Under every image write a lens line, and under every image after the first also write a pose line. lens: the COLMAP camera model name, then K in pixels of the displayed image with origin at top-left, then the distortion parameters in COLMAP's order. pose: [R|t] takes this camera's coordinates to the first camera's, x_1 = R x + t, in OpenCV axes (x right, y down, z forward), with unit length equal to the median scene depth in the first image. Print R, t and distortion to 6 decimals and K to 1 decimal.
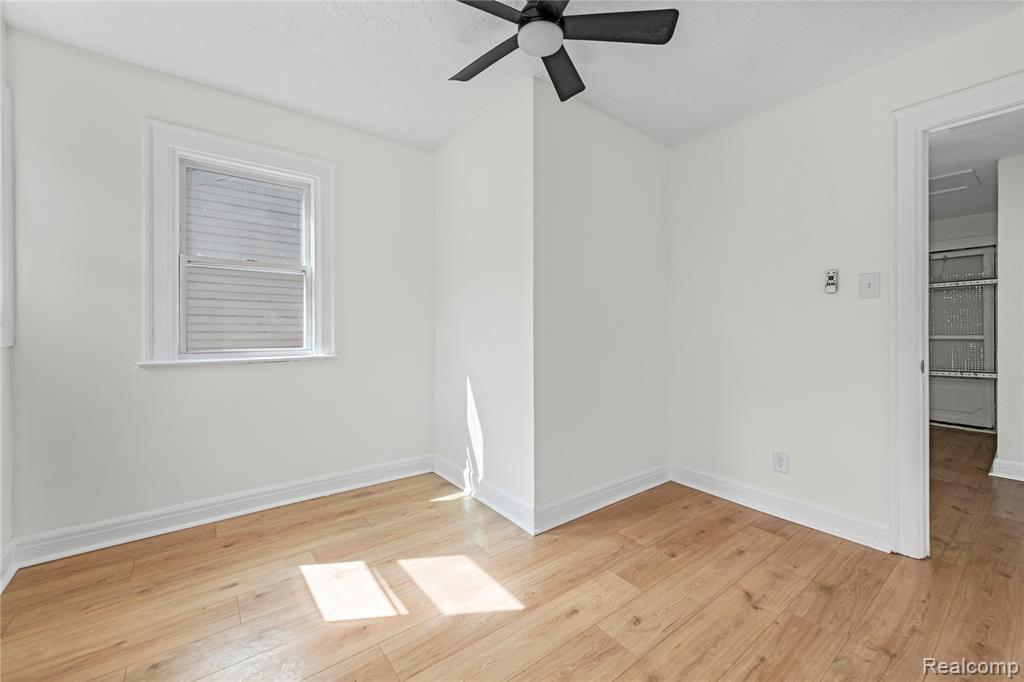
lens RADIAL K [[415.4, 0, 513.9], [0, 415.4, 324.1], [0, 0, 1]] dist [0.001338, 0.000147]
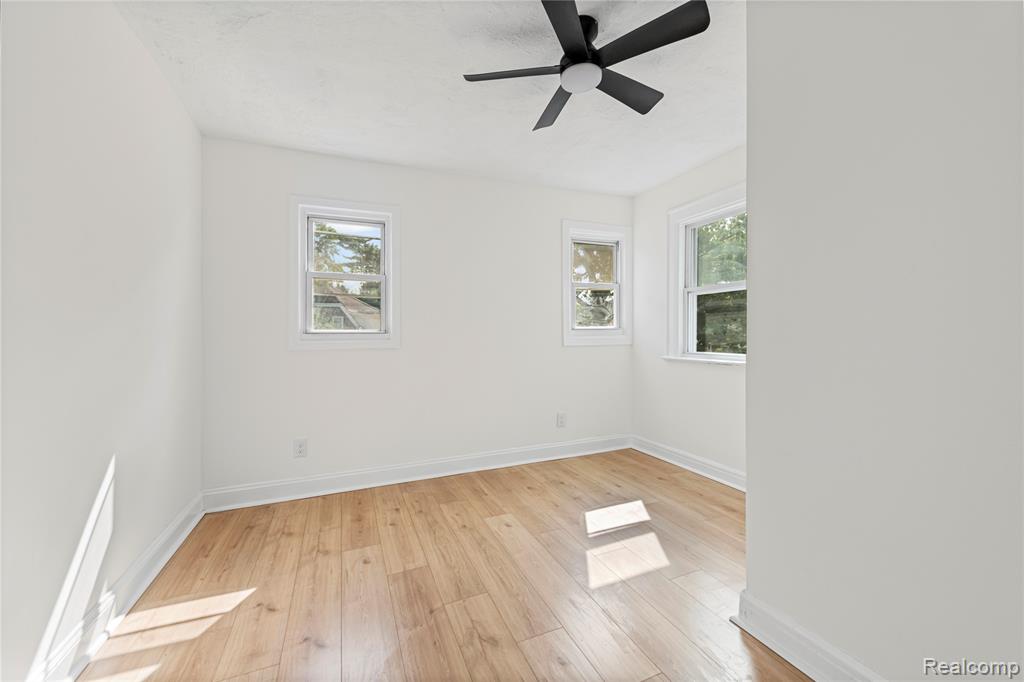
lens RADIAL K [[409.7, 0, 515.5], [0, 409.7, 339.0], [0, 0, 1]] dist [-0.001300, -0.000380]
pose [[-0.255970, 0.012433, -0.966605, 0.917421], [0.003536, 0.999923, 0.011925, -0.005256], [0.966678, -0.000365, -0.255994, 0.874705]]
